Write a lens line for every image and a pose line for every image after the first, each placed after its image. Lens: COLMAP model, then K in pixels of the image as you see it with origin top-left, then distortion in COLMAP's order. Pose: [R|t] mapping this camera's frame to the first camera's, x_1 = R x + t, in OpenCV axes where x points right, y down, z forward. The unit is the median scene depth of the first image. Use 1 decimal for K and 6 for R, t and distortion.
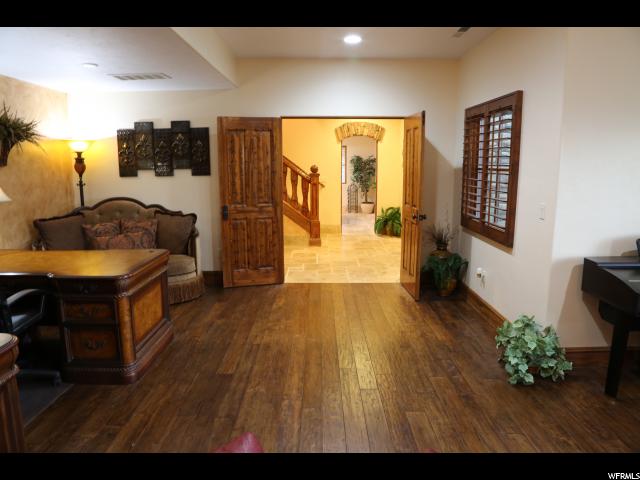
lens RADIAL K [[427.3, 0, 321.2], [0, 427.3, 241.8], [0, 0, 1]] dist [-0.087362, 0.013833]
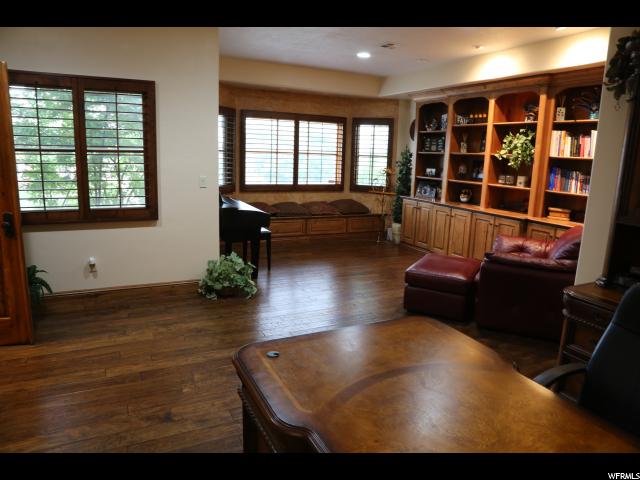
lens RADIAL K [[427.3, 0, 319.1], [0, 427.3, 238.1], [0, 0, 1]] dist [-0.087362, 0.013833]
pose [[-0.433304, -0.189392, 0.881123, -0.664041], [0.134284, 0.953190, 0.270918, -0.166550], [-0.891188, 0.235710, -0.387589, 0.937547]]
